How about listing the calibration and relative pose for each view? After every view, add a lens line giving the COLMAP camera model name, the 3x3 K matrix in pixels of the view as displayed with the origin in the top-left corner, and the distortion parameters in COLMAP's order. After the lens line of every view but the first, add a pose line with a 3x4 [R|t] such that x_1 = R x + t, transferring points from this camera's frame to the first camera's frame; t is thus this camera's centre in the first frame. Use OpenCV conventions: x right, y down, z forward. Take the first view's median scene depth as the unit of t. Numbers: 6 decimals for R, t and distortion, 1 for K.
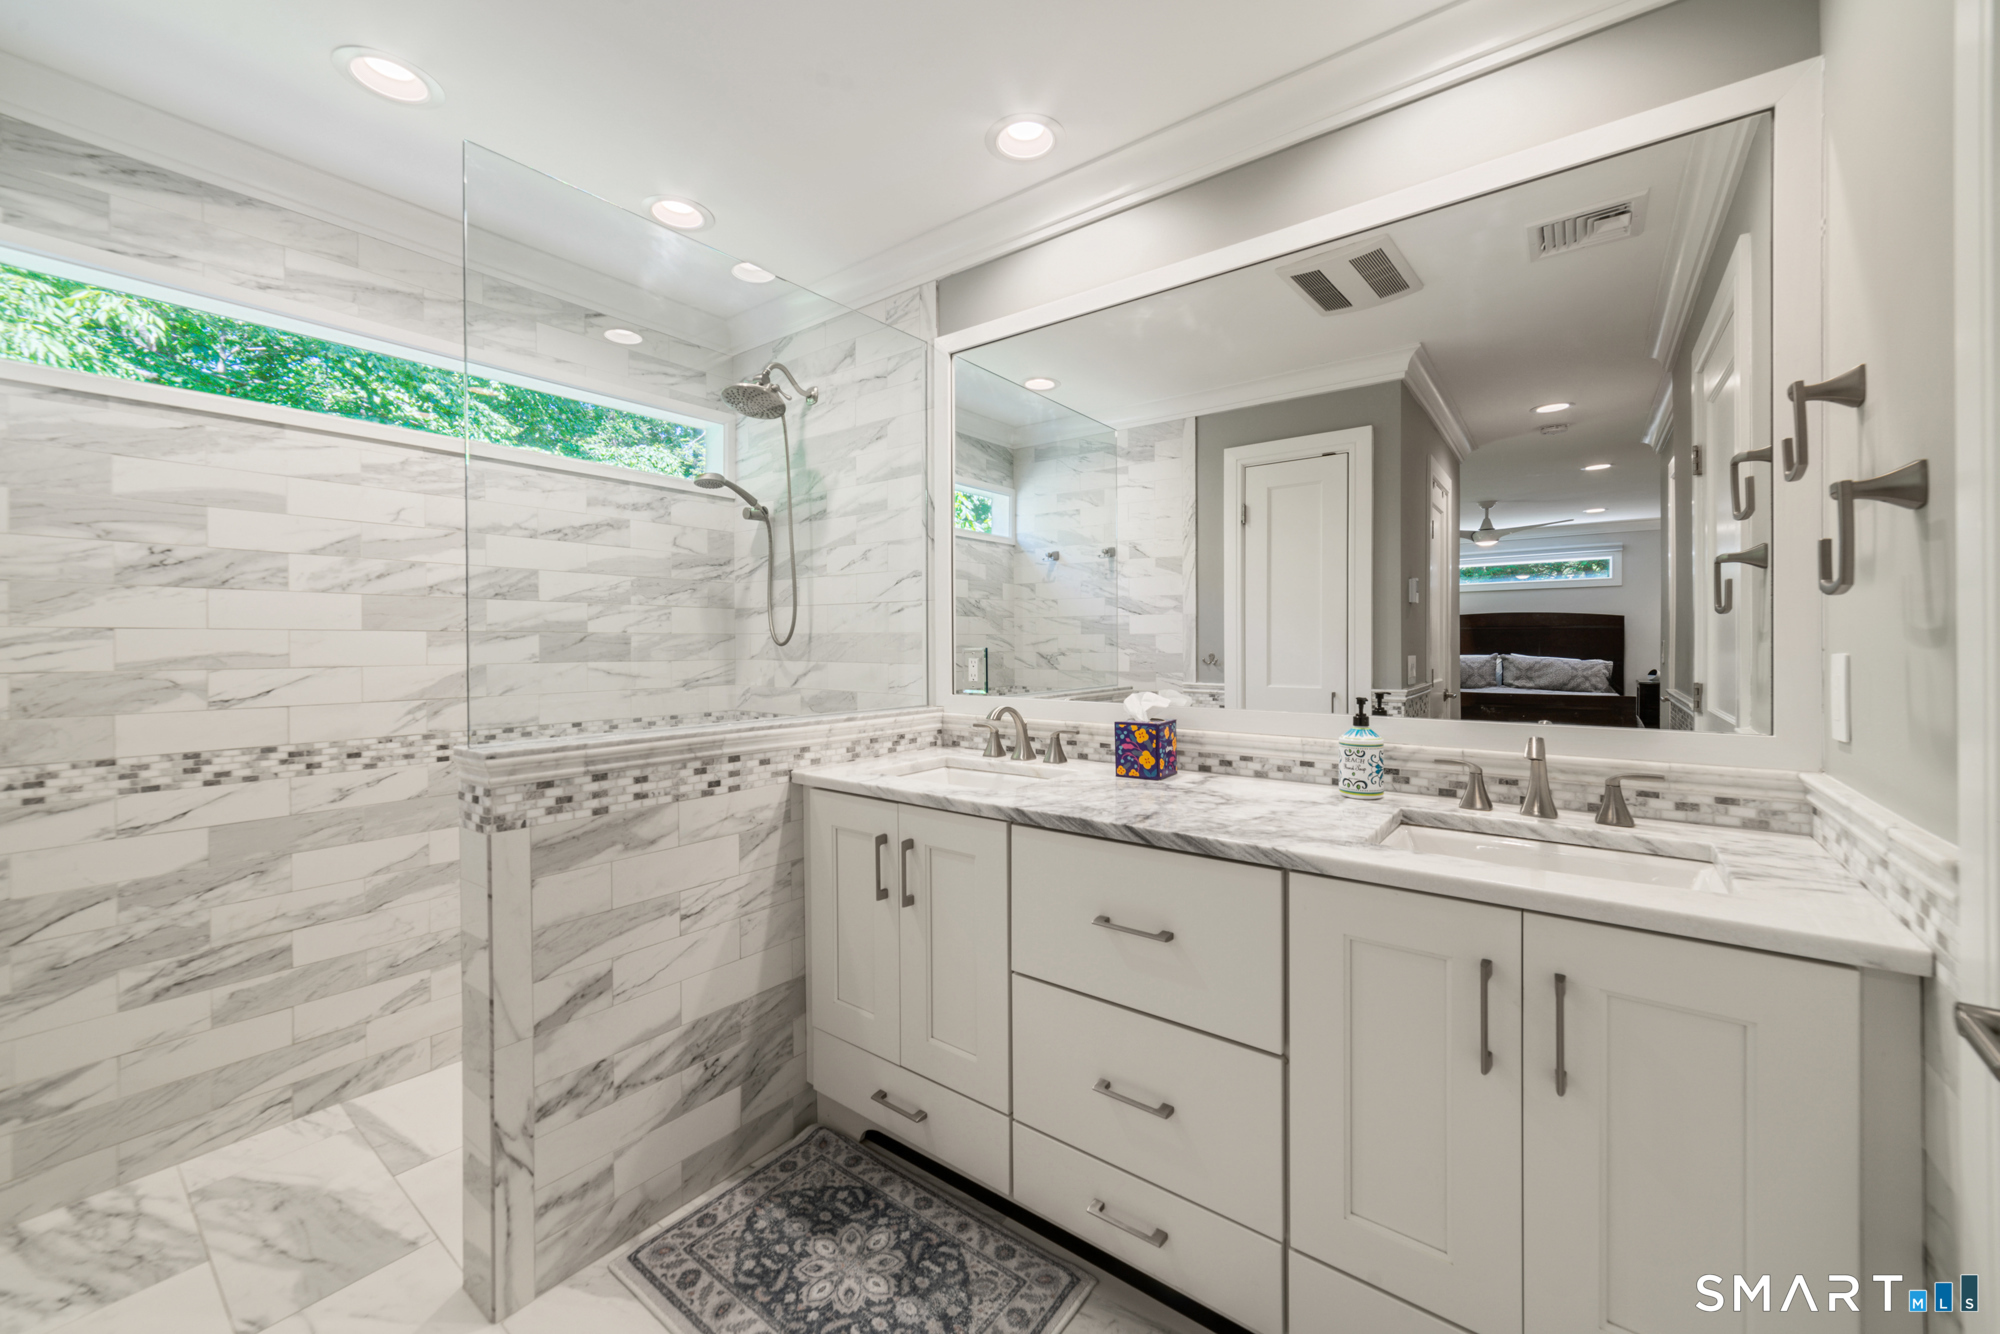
lens RADIAL K [[763.2, 0, 999.9], [0, 763.2, 655.1], [0, 0, 1]] dist [-0.005640, 0.000153]
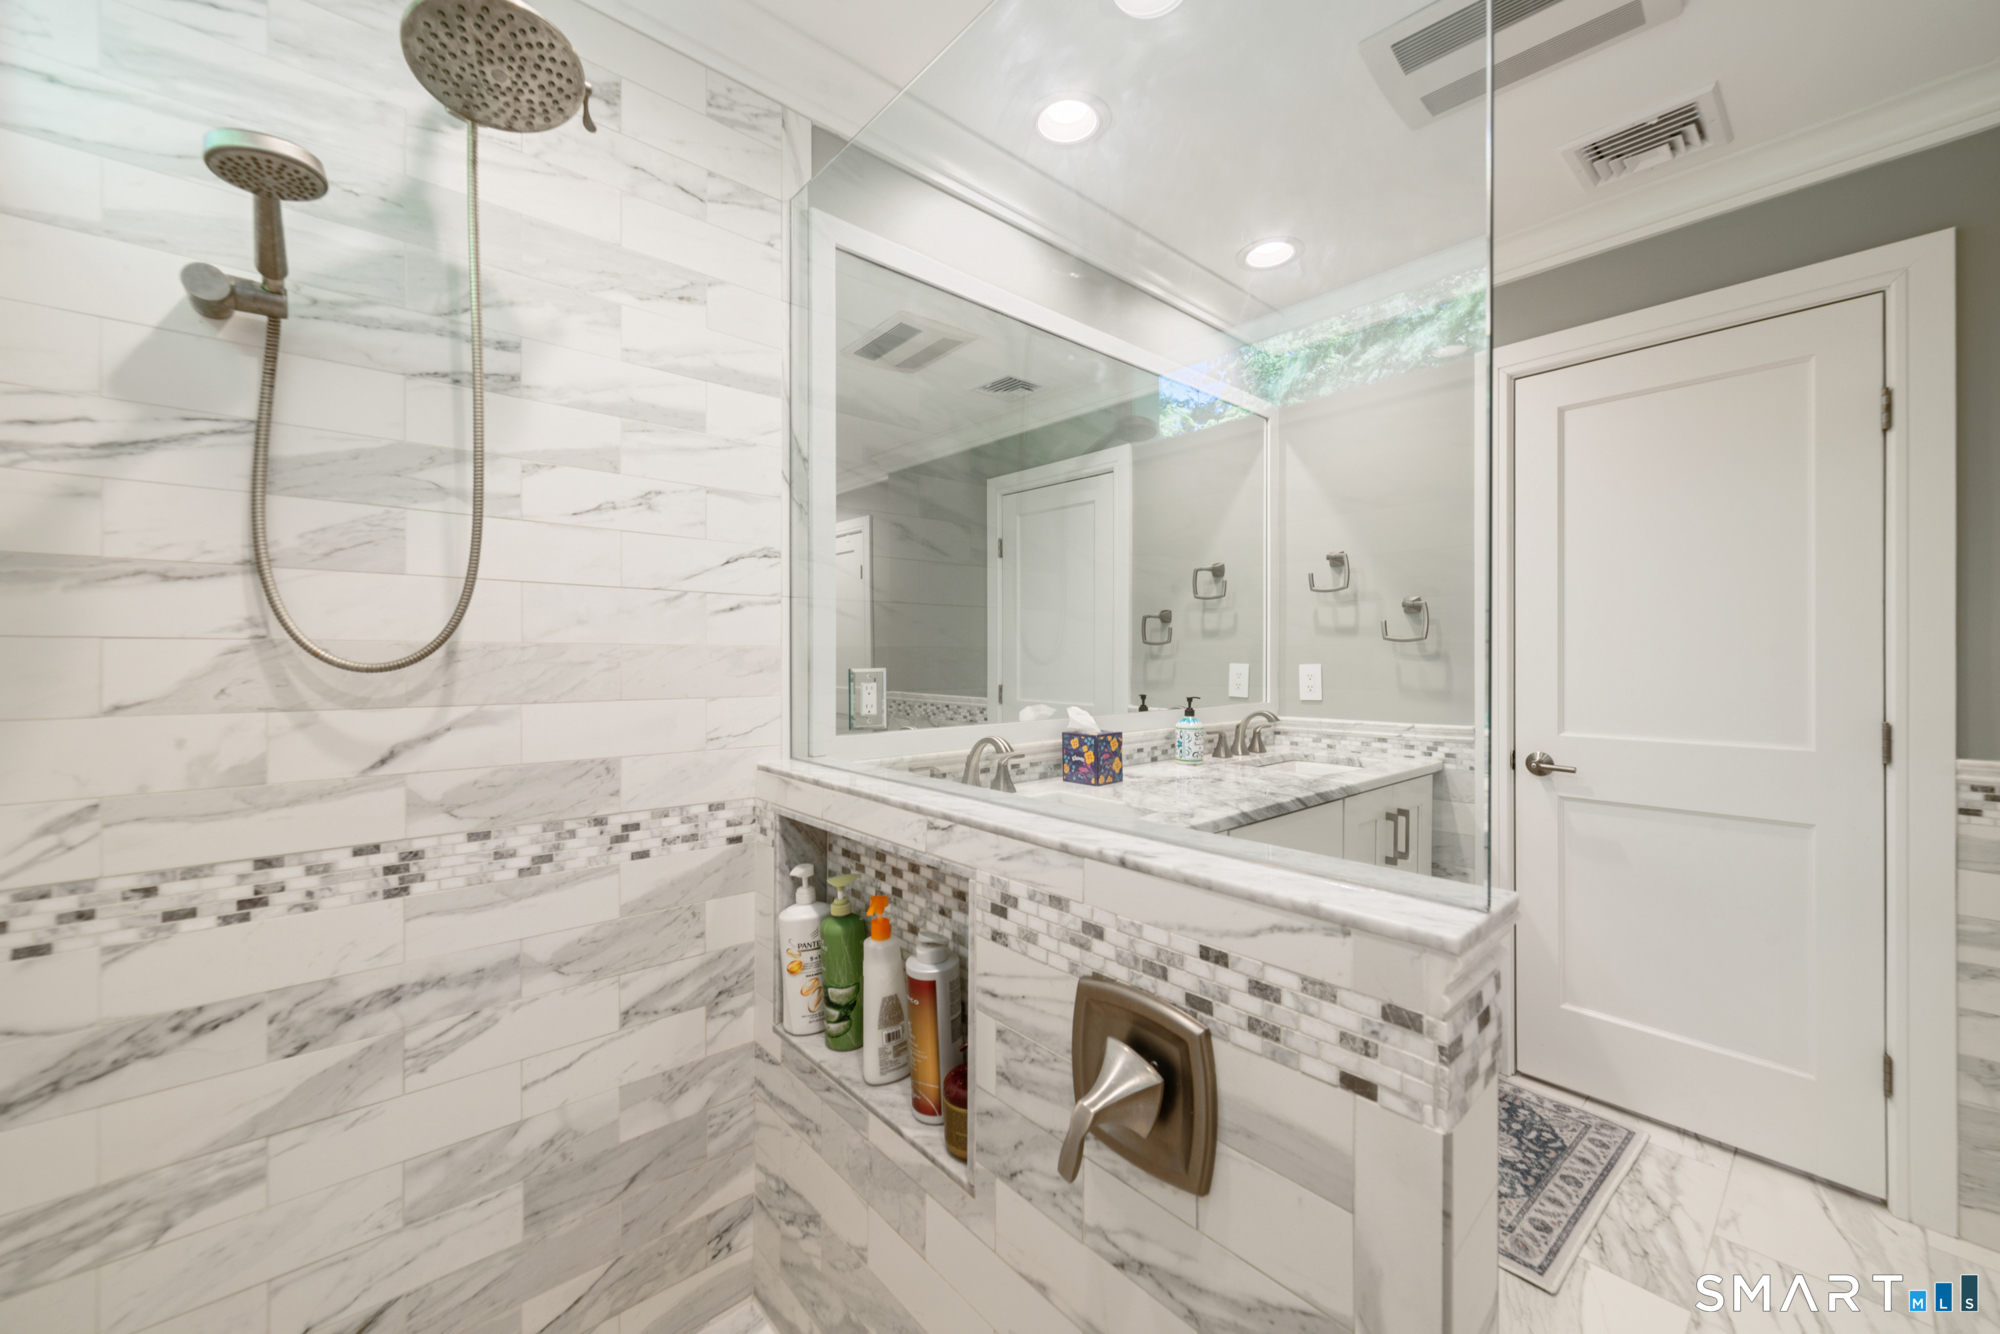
lens RADIAL K [[772.2, 0, 995.1], [0, 772.2, 663.1], [0, 0, 1]] dist [-0.003051, 0.003176]
pose [[0.195399, -0.008369, 0.980688, -0.720683], [0.013808, 0.999888, 0.005781, -0.017216], [-0.980627, 0.012412, 0.195492, 0.713900]]
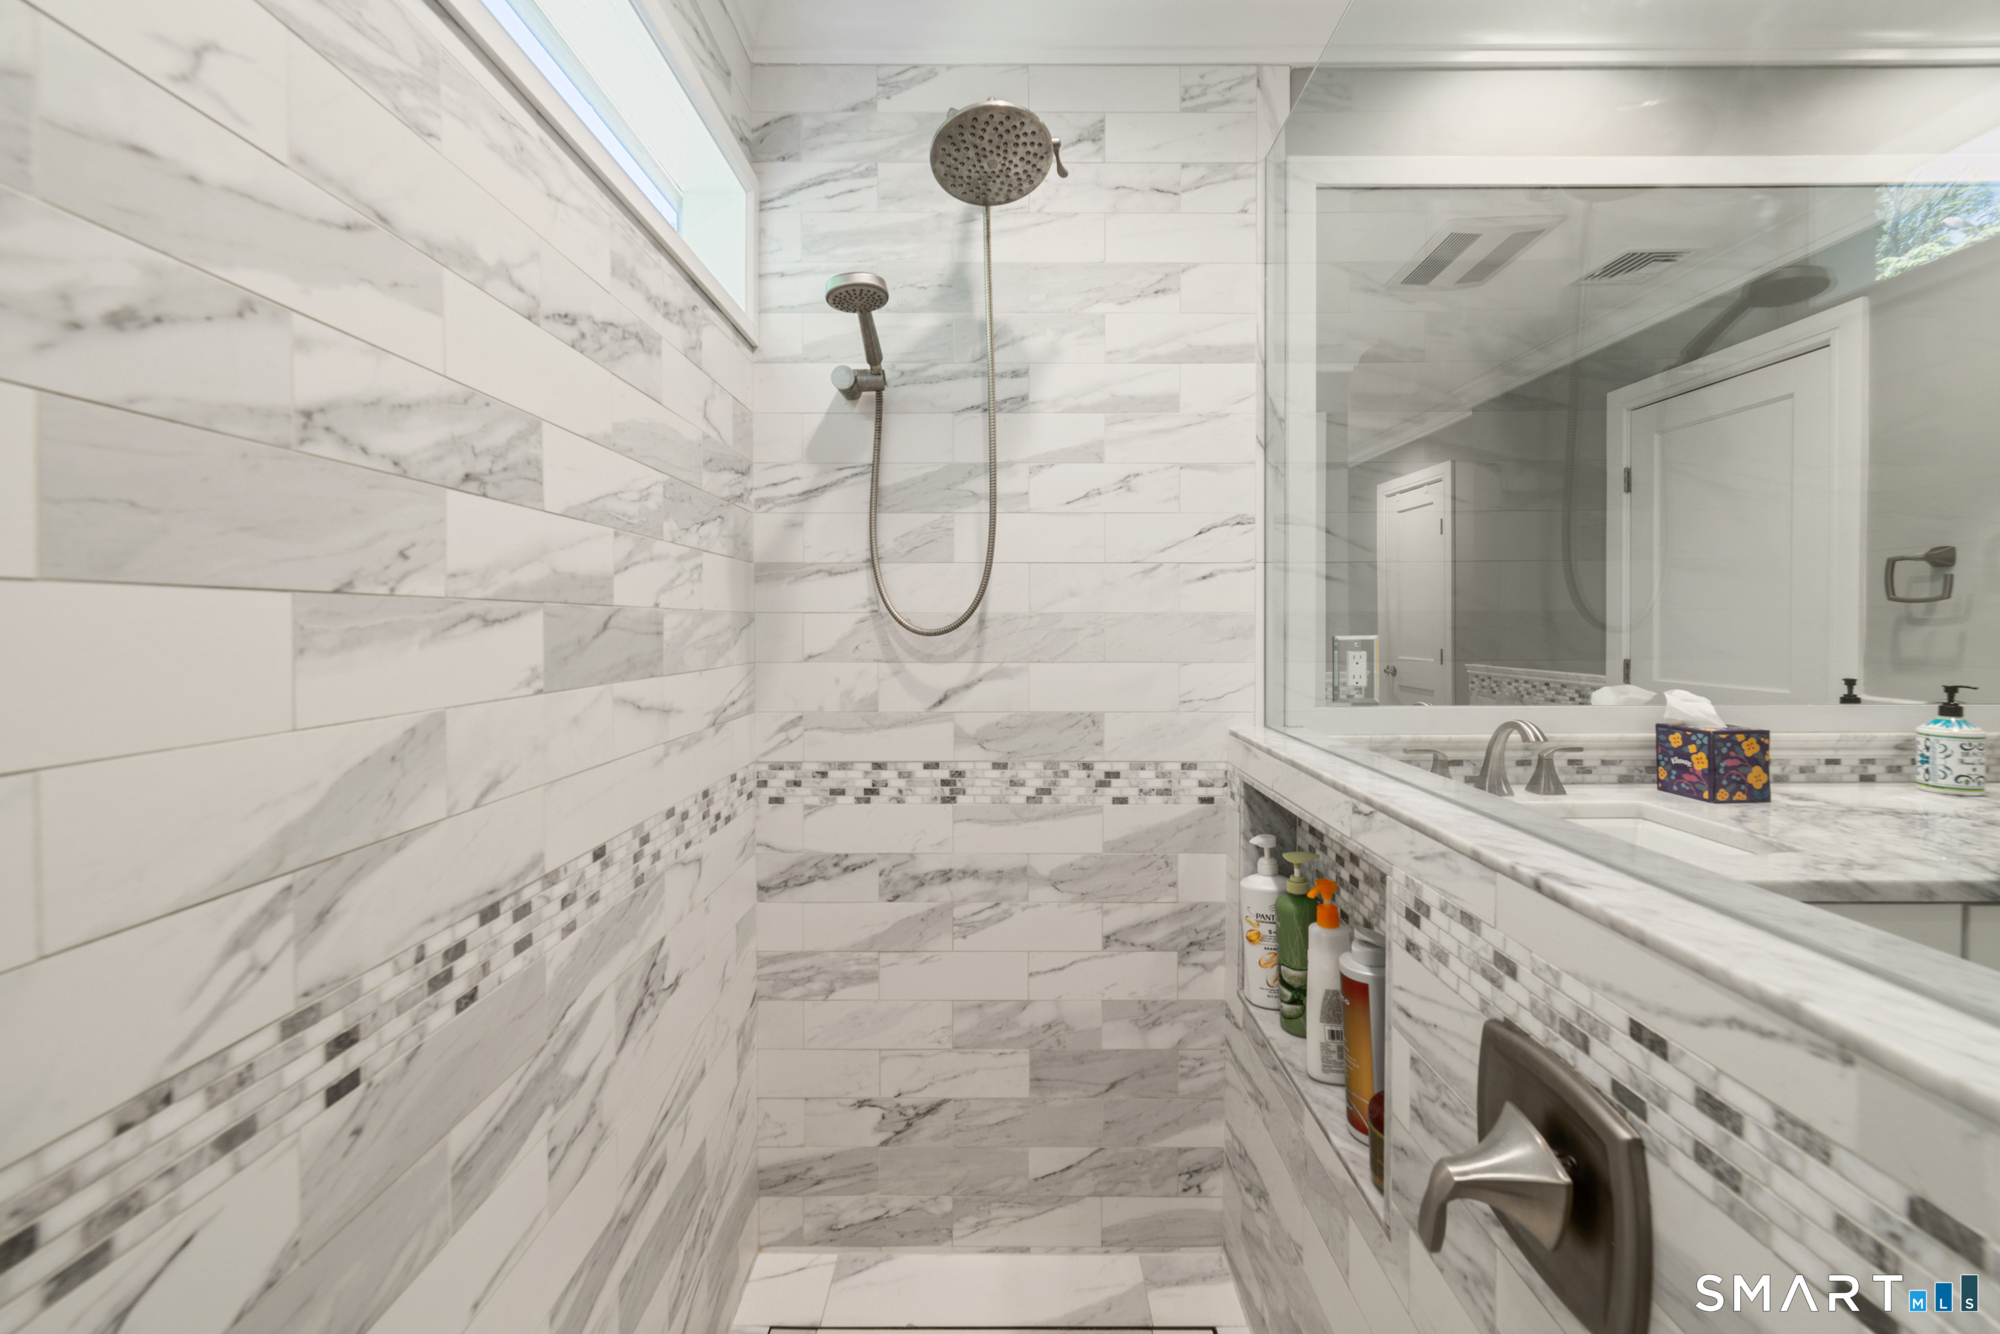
lens RADIAL K [[785.1, 0, 1009.2], [0, 785.1, 636.0], [0, 0, 1]] dist [-0.000559, 0.000511]
pose [[0.794519, -0.010727, 0.607144, -0.679399], [0.012269, 0.999923, 0.001611, -0.014176], [-0.607115, 0.006169, 0.794590, 0.618964]]
